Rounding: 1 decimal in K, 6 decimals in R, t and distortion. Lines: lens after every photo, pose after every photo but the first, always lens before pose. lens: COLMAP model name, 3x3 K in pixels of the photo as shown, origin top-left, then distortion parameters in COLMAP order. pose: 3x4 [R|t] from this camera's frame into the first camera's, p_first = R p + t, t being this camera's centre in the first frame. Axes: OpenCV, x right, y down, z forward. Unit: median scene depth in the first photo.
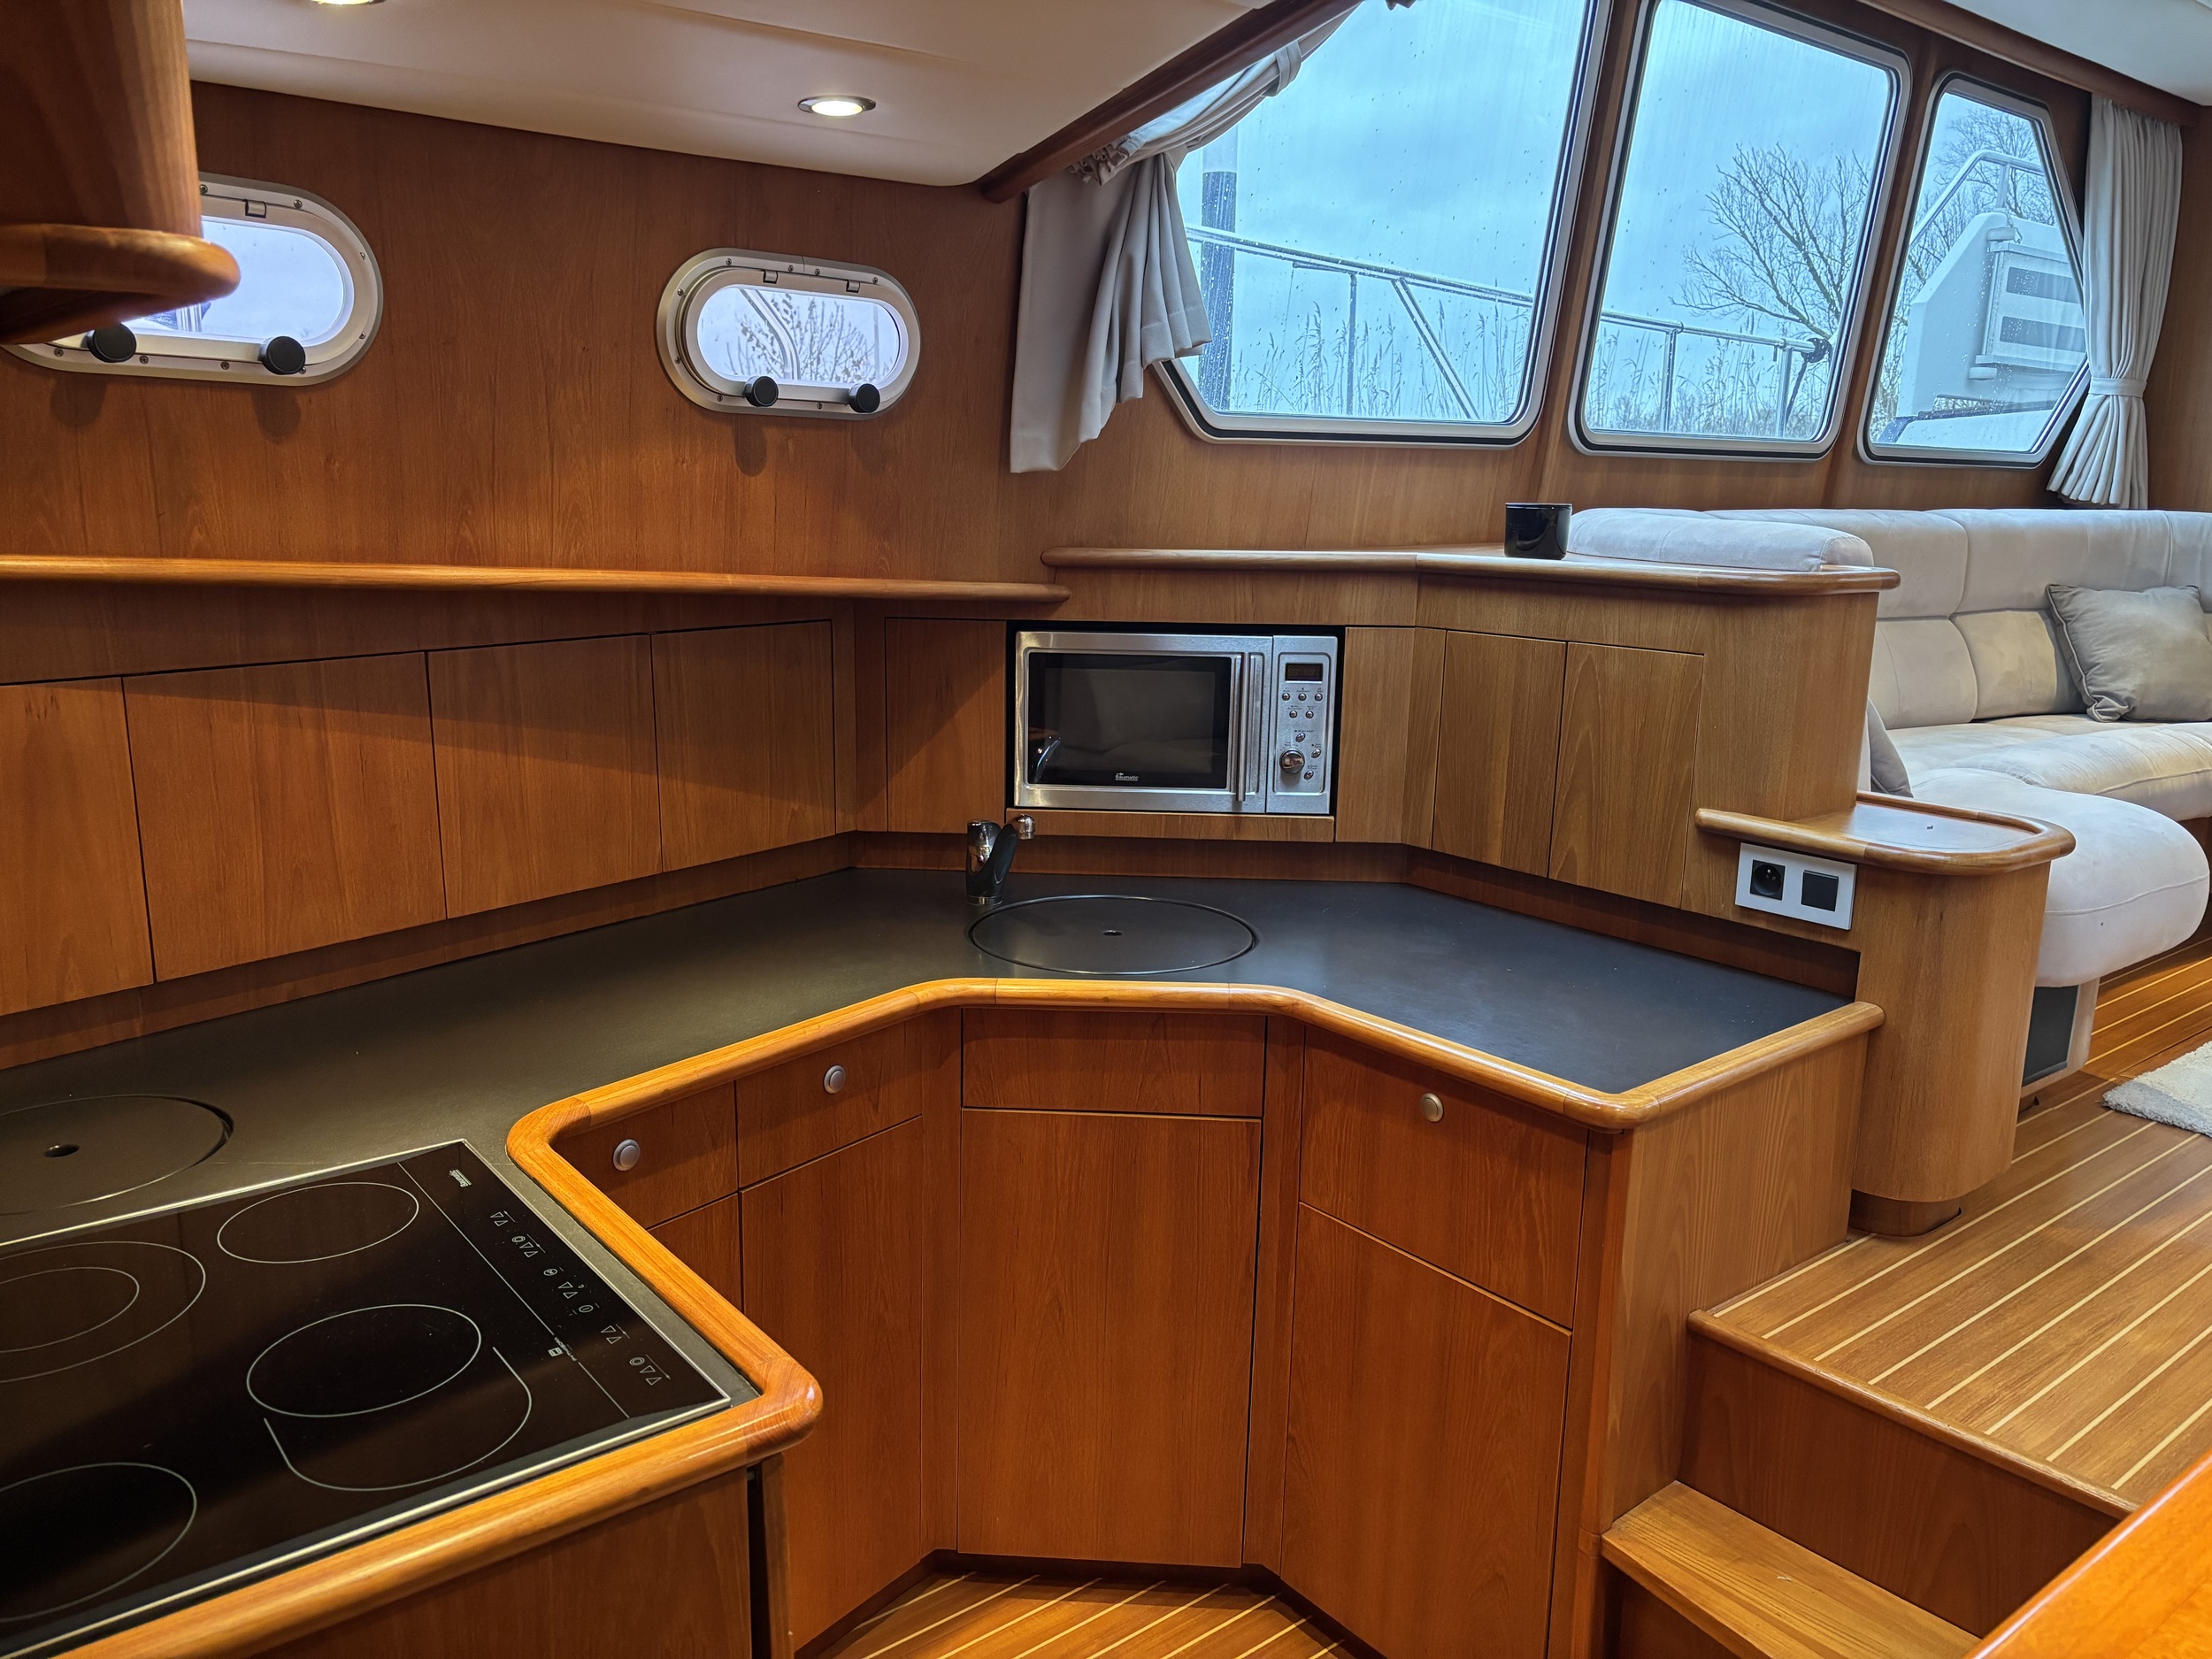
lens RADIAL K [[1649.8, 0, 1106.0], [0, 1649.8, 829.5], [0, 0, 1]] dist [0.009837, 0.002543]
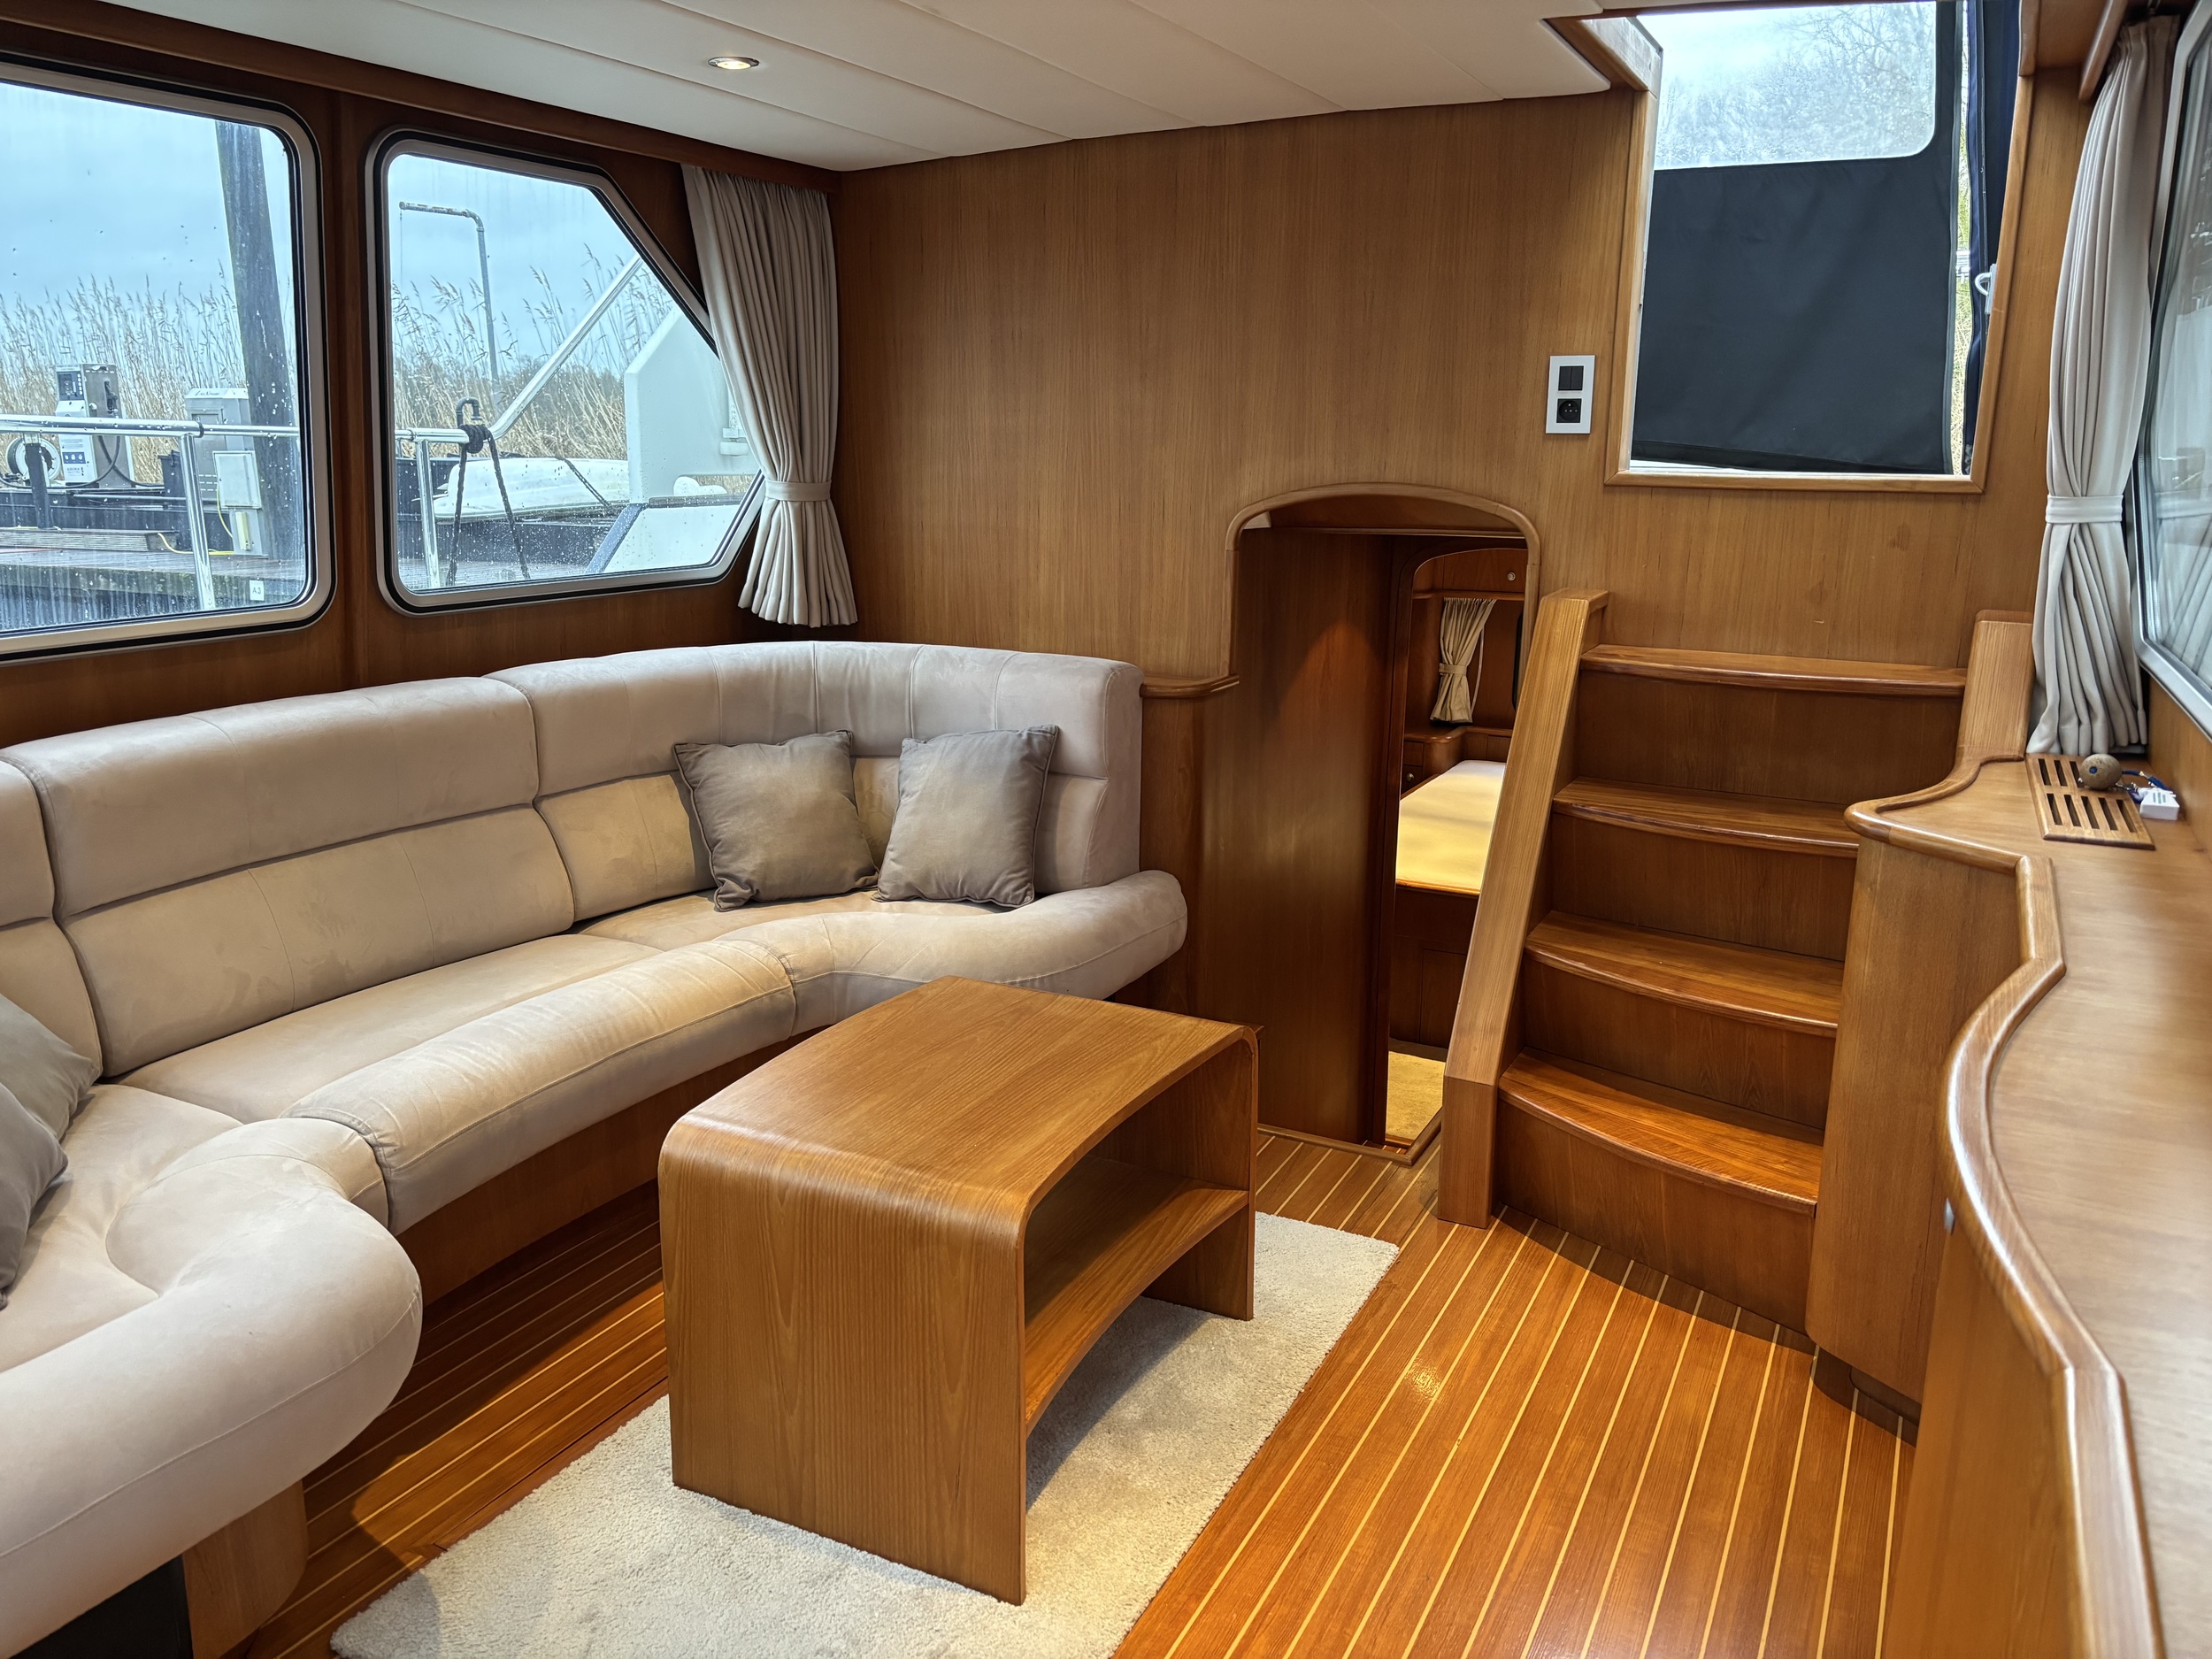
lens RADIAL K [[1649.8, 0, 1106.0], [0, 1649.8, 829.5], [0, 0, 1]] dist [0.009837, 0.002543]
pose [[0.913880, -0.106594, 0.391740, 0.209222], [0.090343, 0.994117, 0.059745, -0.065074], [-0.395804, -0.019209, 0.918134, 0.061226]]
